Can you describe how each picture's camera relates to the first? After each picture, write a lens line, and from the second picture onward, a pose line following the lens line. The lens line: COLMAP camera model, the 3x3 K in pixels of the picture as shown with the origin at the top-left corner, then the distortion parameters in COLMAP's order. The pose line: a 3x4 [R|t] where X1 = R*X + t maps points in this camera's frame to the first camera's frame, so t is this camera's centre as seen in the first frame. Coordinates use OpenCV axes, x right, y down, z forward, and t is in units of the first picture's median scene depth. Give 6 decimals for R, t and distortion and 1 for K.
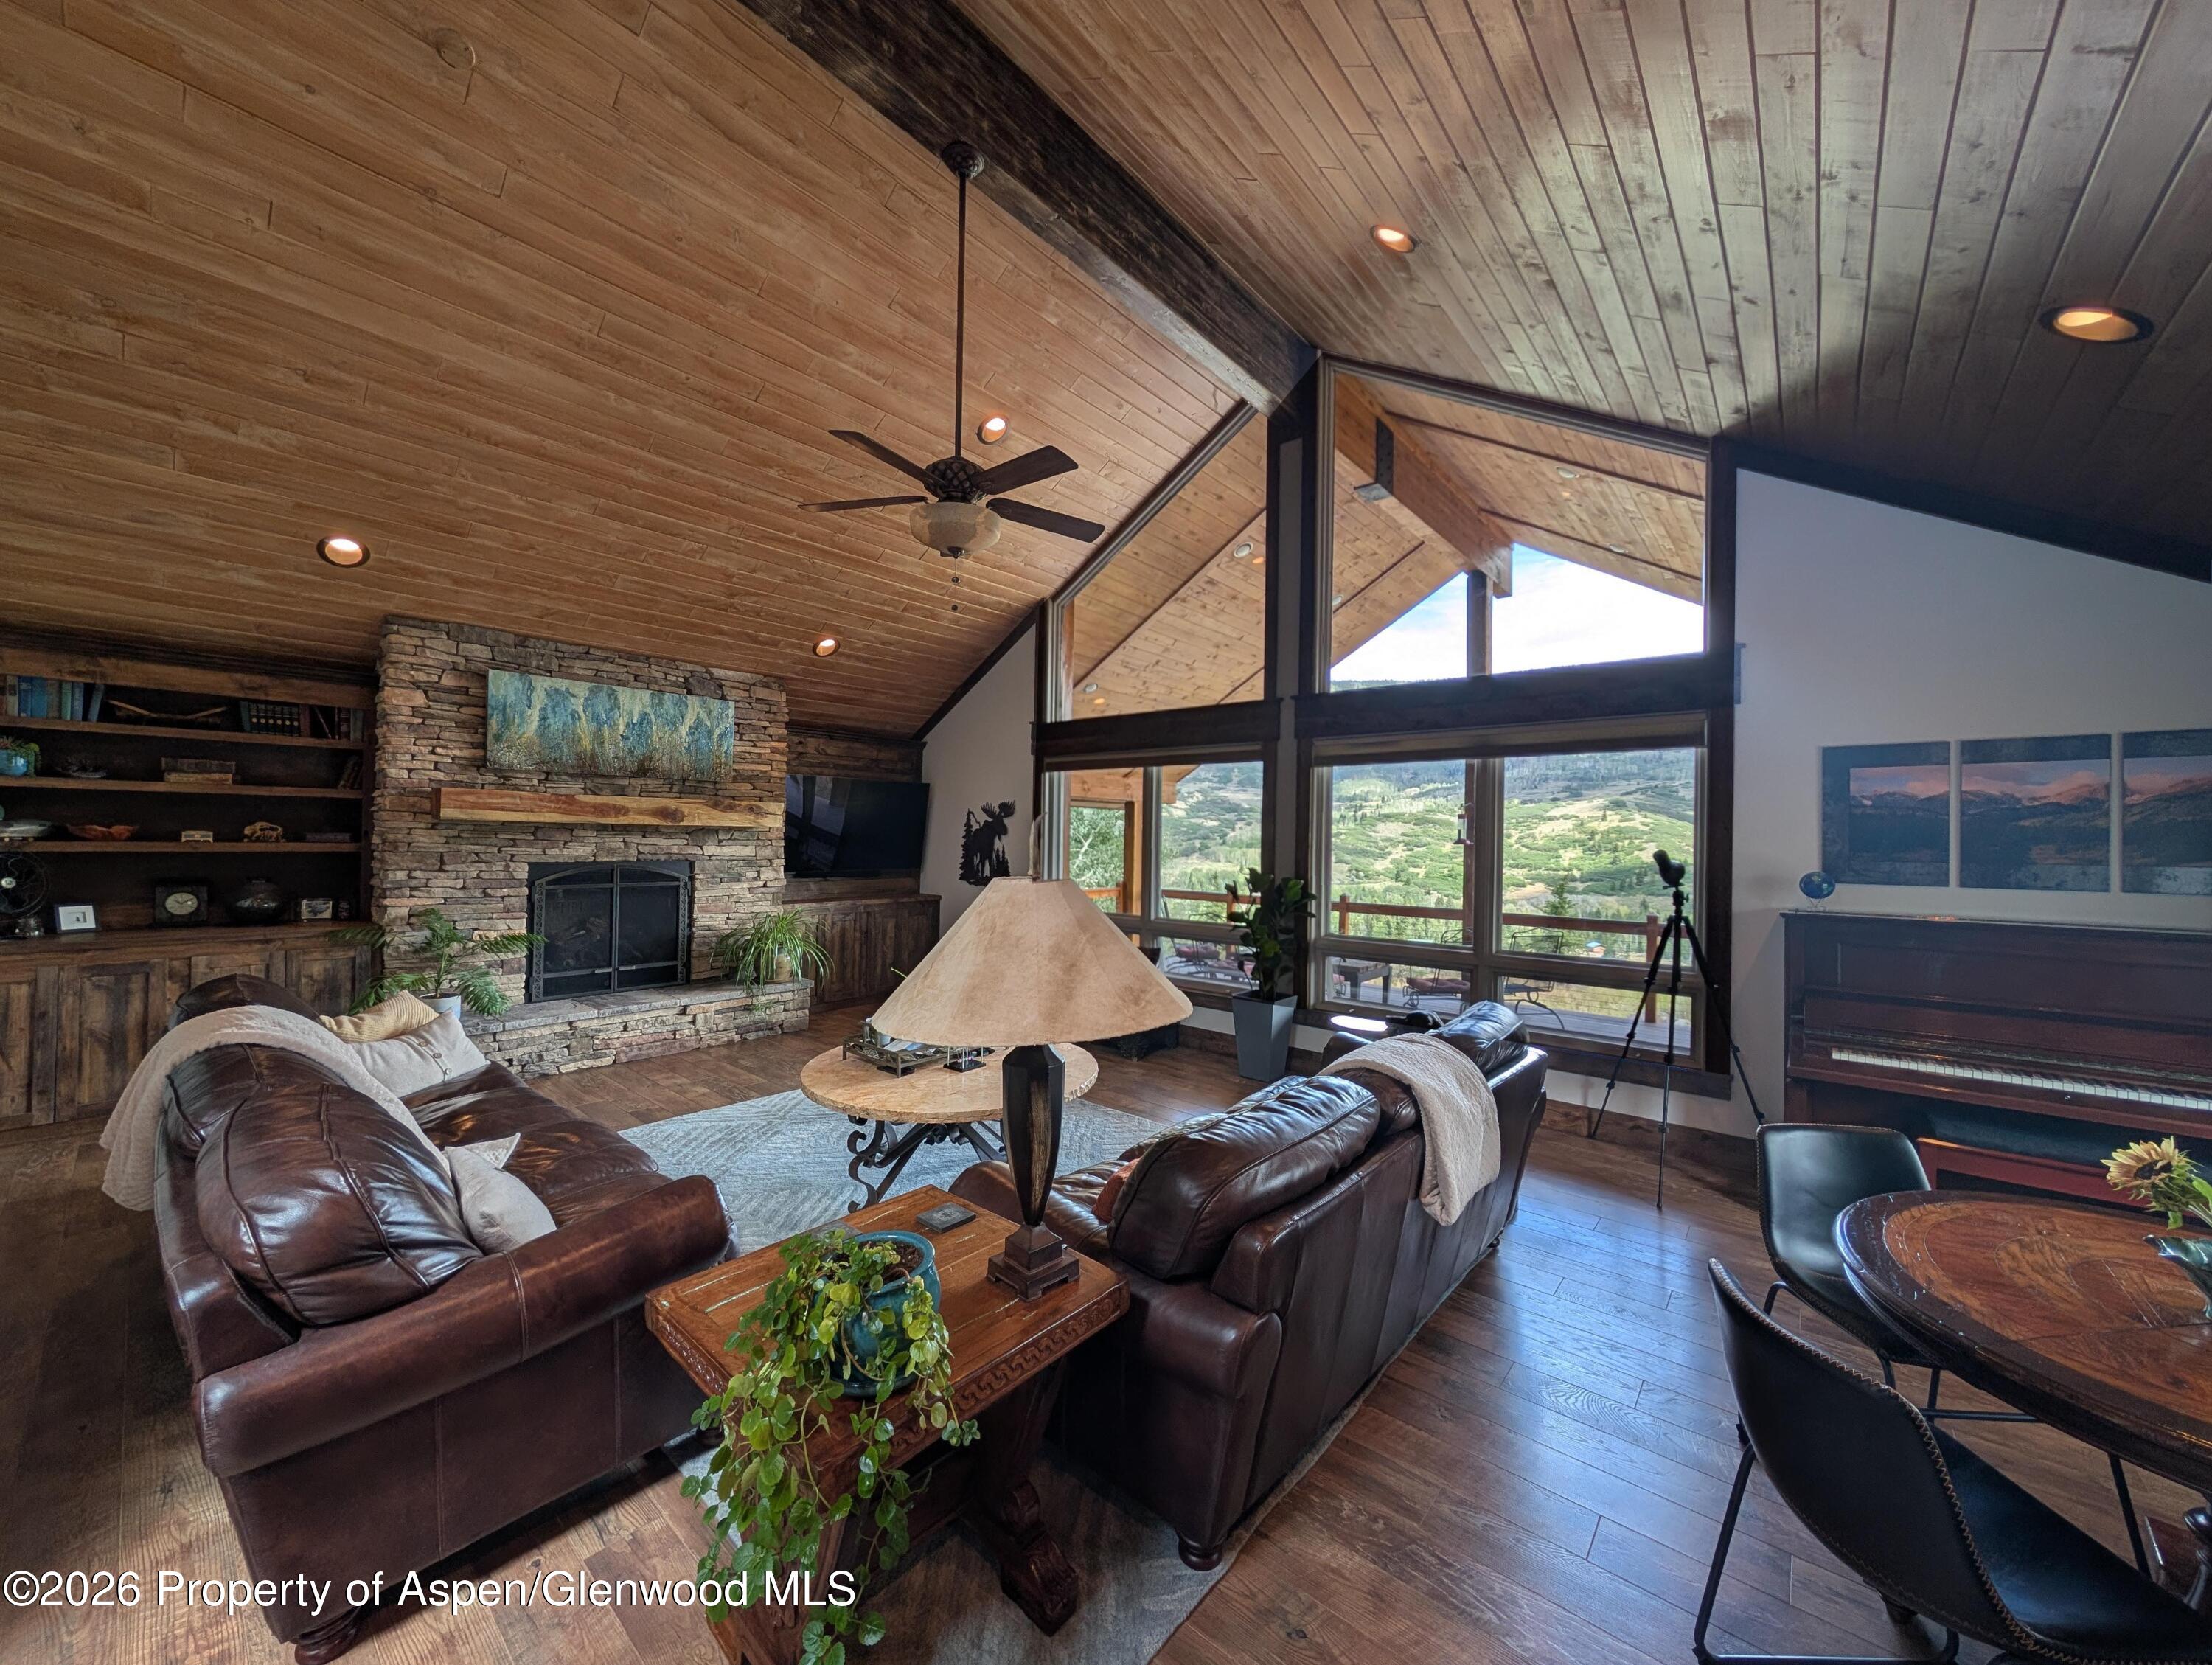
lens RADIAL K [[854.3, 0, 1108.1], [0, 854.3, 827.7], [0, 0, 1]] dist [0.000462, 0.000005]
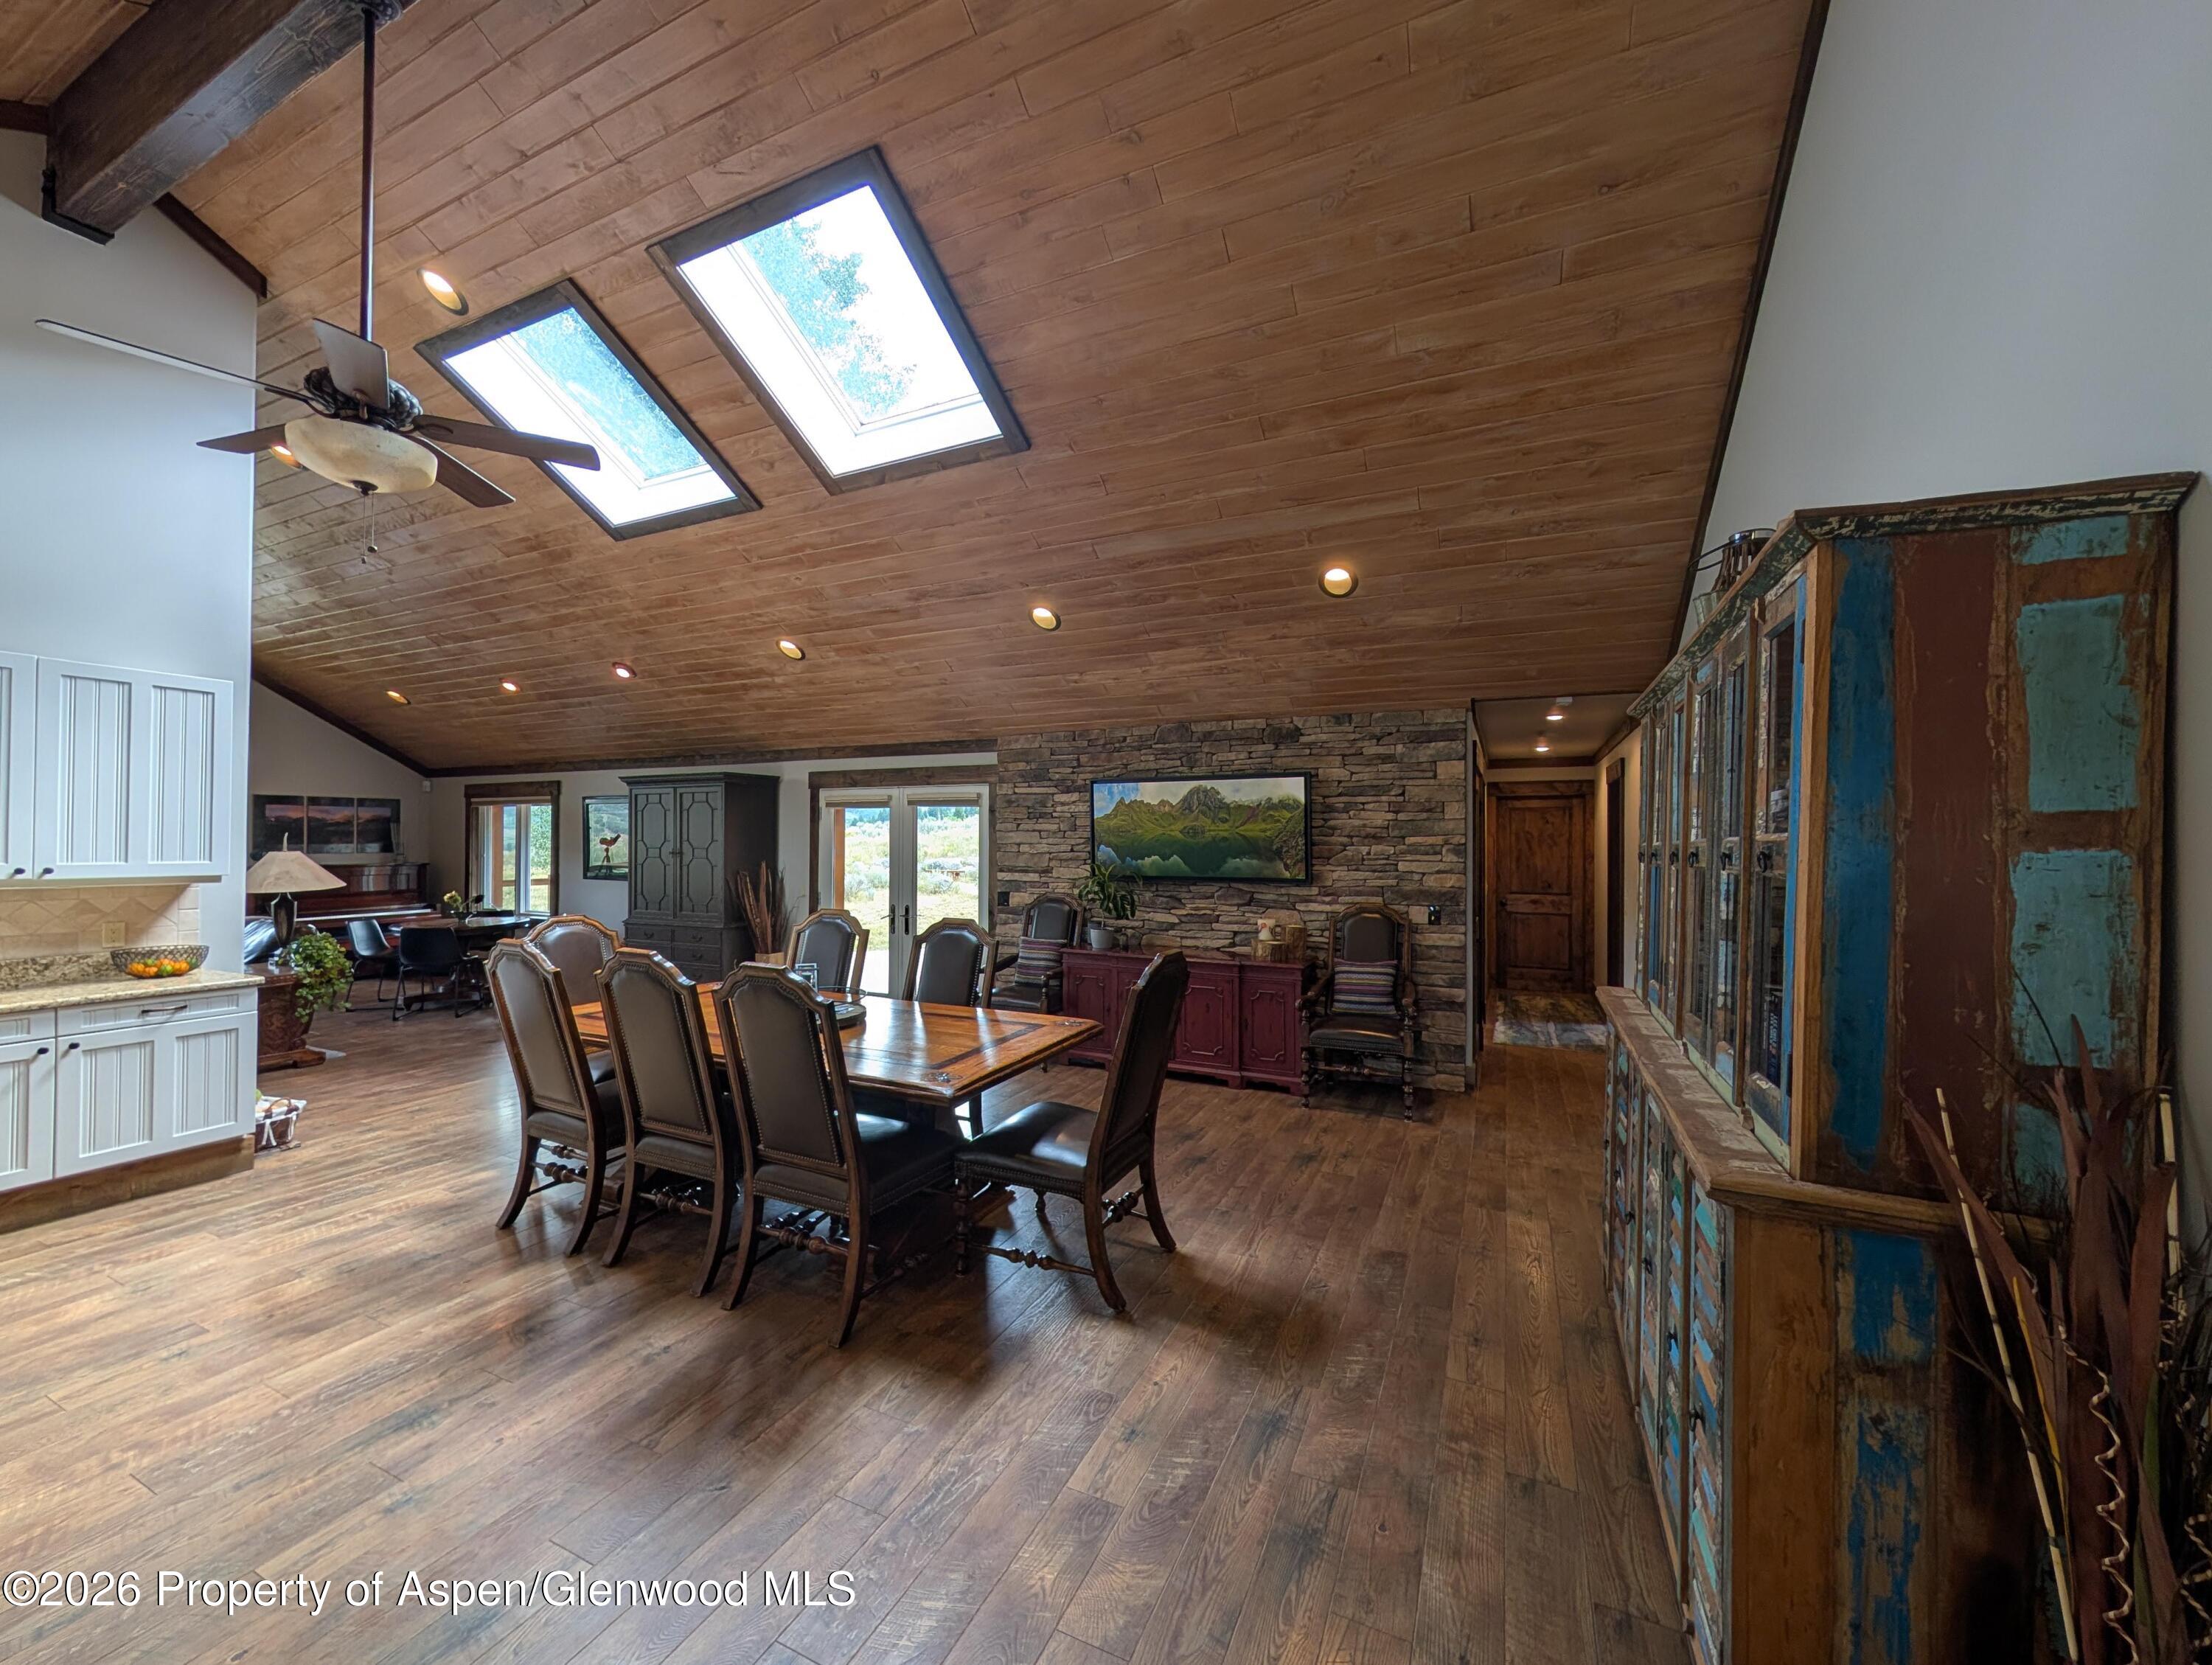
lens RADIAL K [[854.3, 0, 1104.7], [0, 854.3, 835.6], [0, 0, 1]] dist [0.000462, 0.000005]
pose [[-0.245415, -0.012861, 0.969333, -2.202523], [-0.011532, 0.999880, 0.010347, -0.040192], [-0.969350, -0.008639, -0.245534, -0.739218]]
